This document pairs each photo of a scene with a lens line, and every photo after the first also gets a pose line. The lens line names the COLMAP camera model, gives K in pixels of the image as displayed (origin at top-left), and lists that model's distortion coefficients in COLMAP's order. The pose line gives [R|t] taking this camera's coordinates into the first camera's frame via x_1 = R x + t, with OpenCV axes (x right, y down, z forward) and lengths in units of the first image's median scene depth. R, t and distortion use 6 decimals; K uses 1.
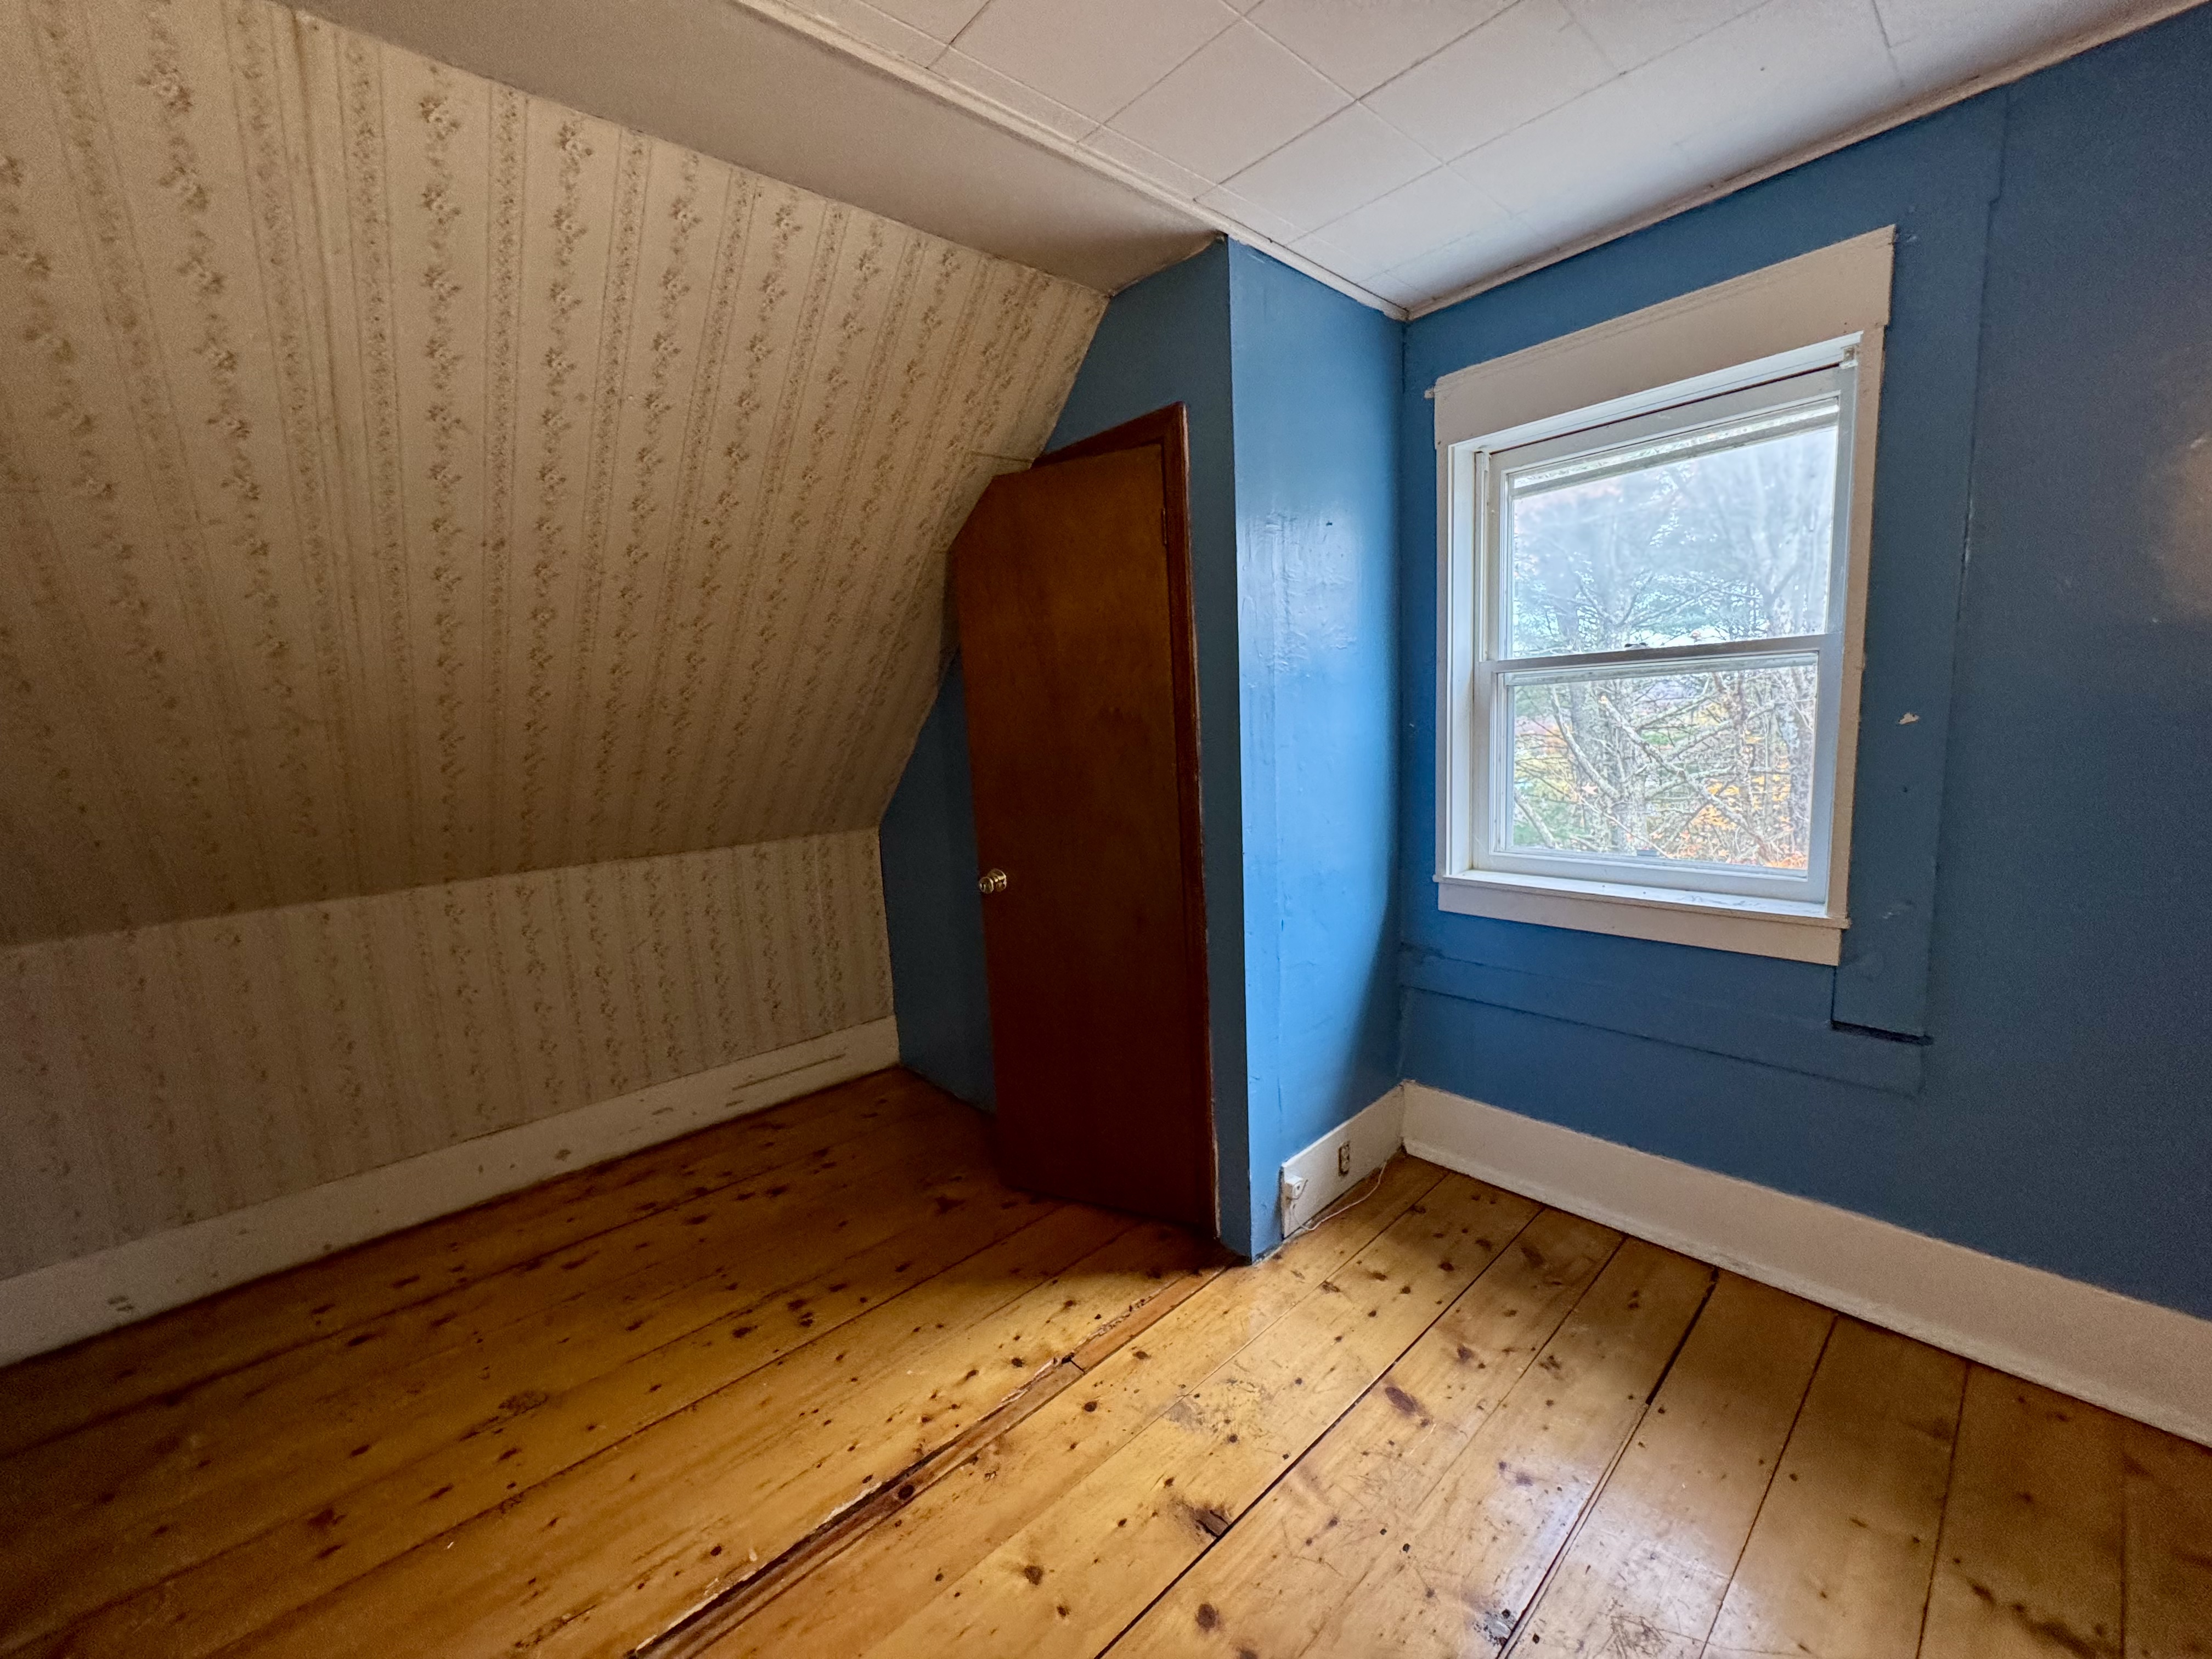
lens RADIAL K [[877.0, 0, 1101.2], [0, 877.0, 825.9], [0, 0, 1]] dist [-0.015158, 0.003192]
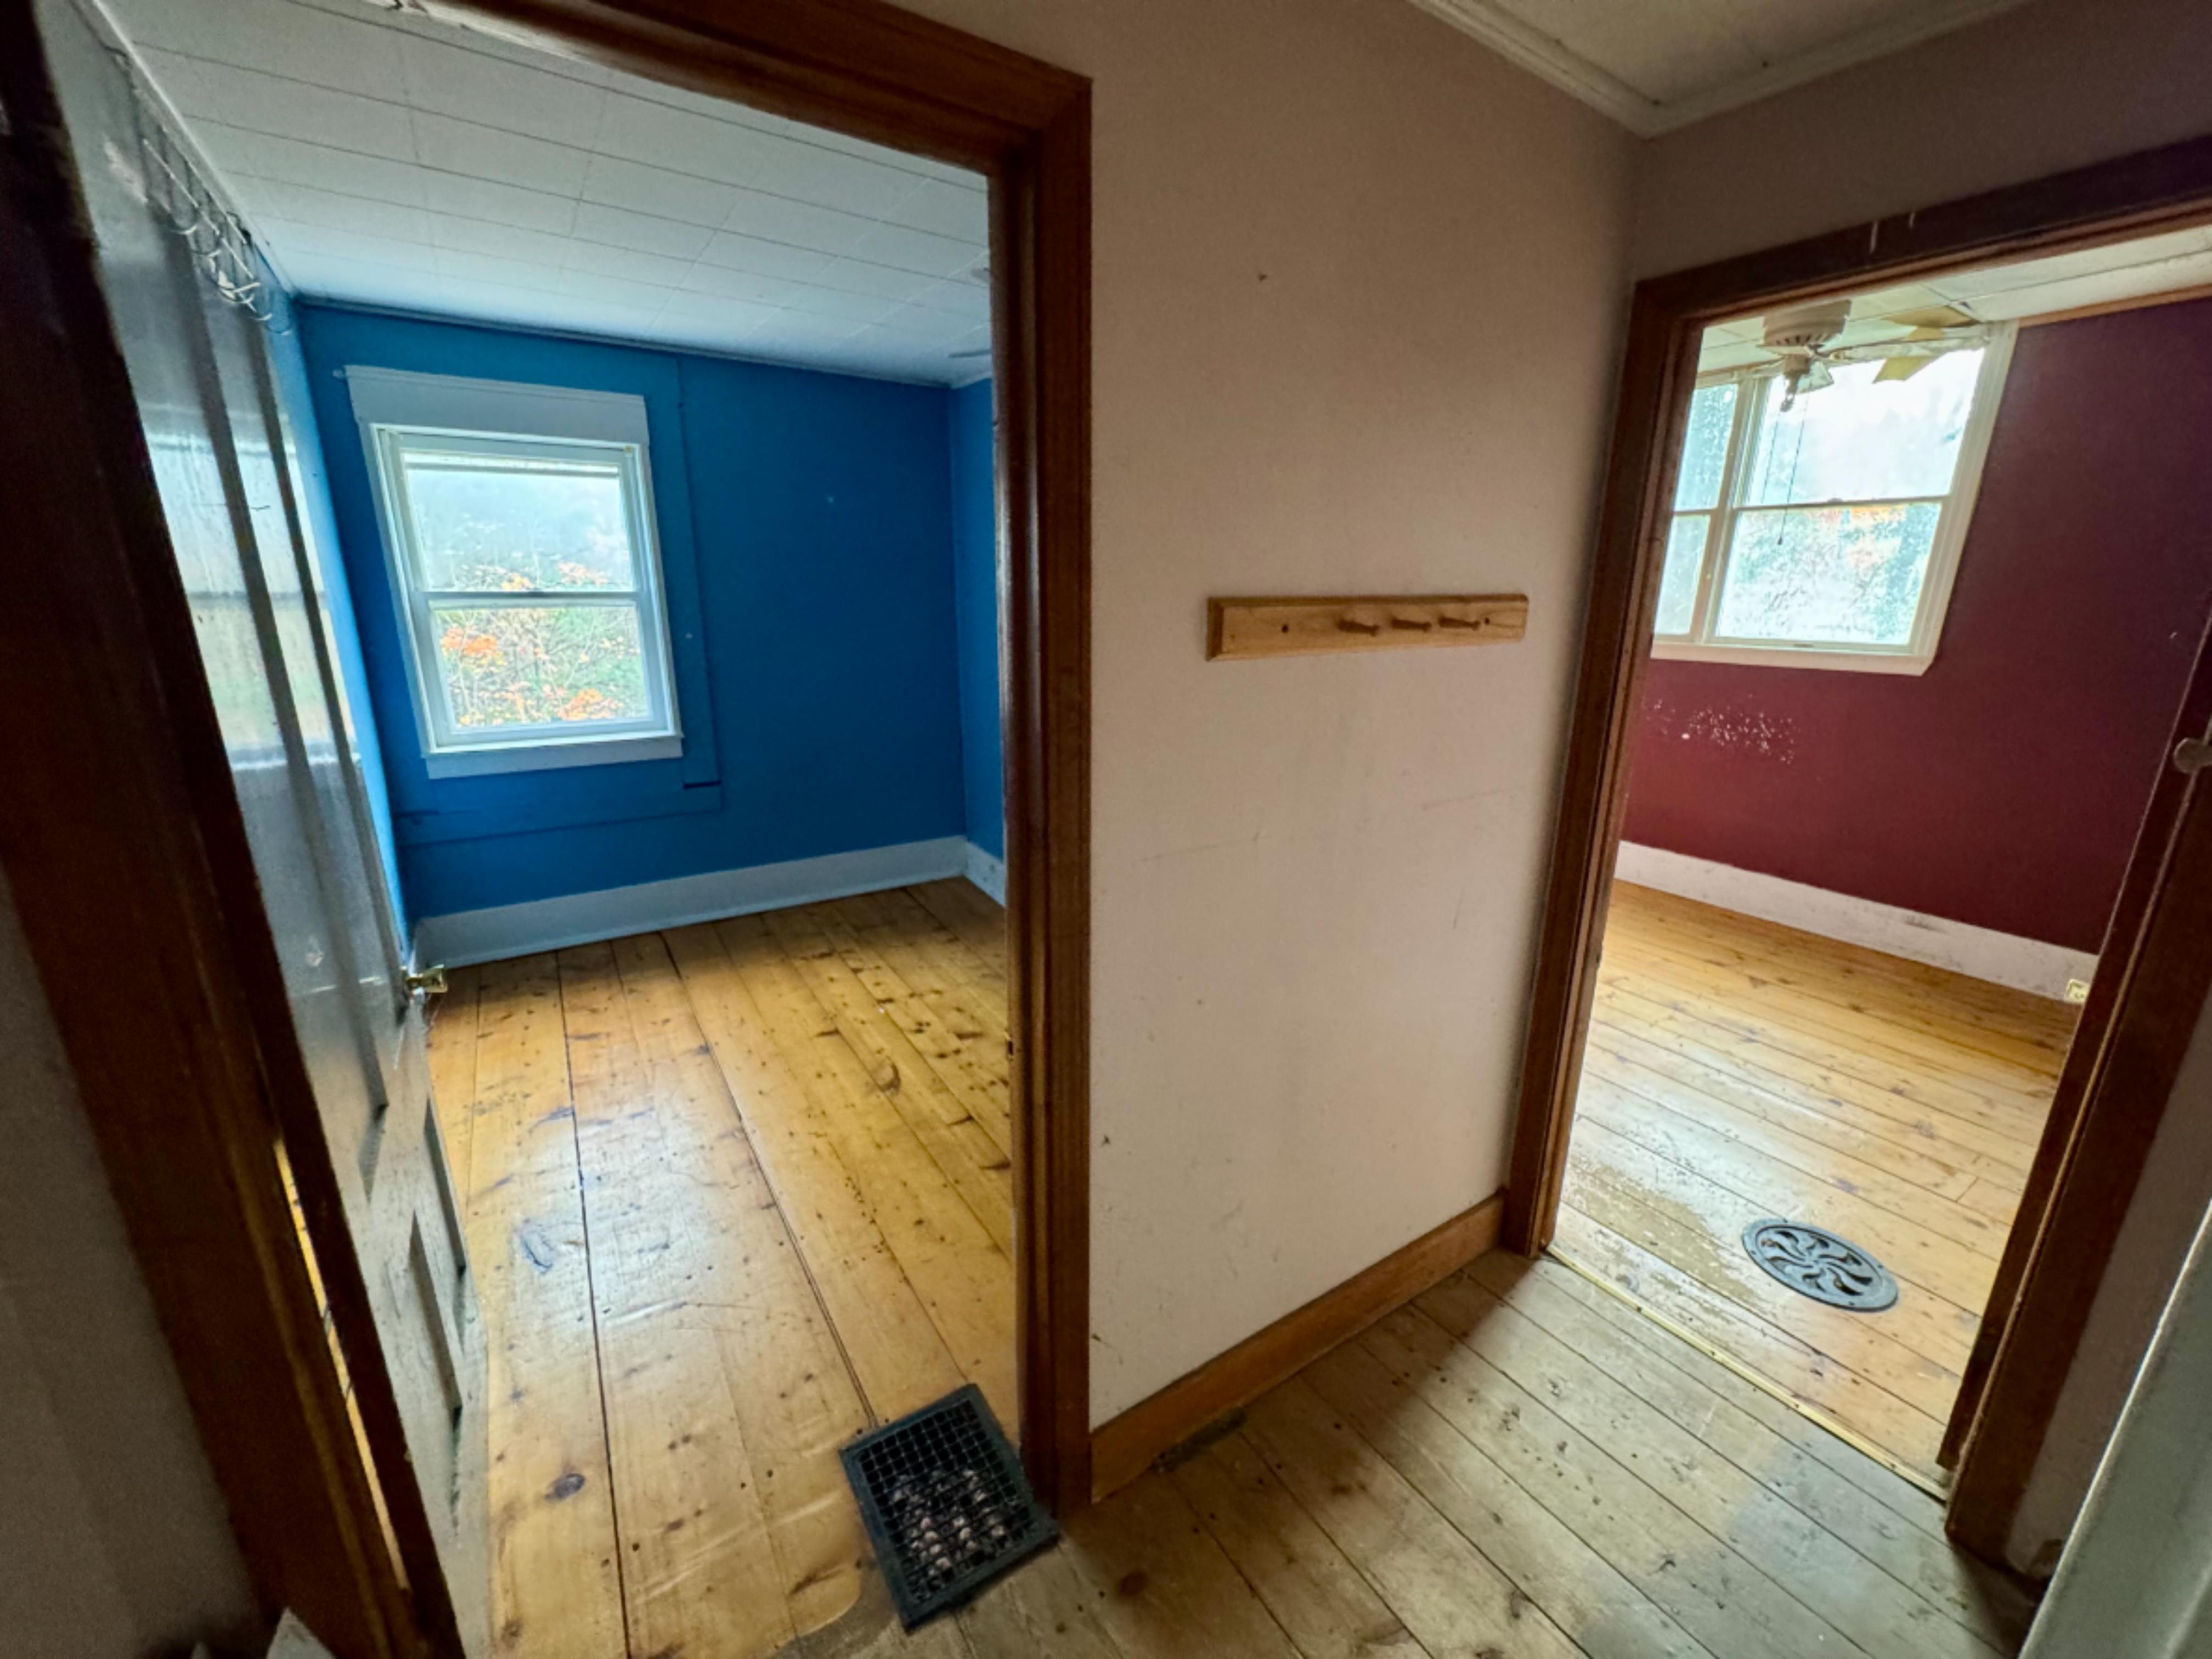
lens RADIAL K [[882.4, 0, 1104.5], [0, 882.4, 836.4], [0, 0, 1]] dist [0.000200, 0.000014]
pose [[0.138391, -0.218265, 0.966027, -0.984843], [0.109857, 0.972777, 0.204052, 0.023267], [-0.984266, 0.077886, 0.158601, -0.282246]]
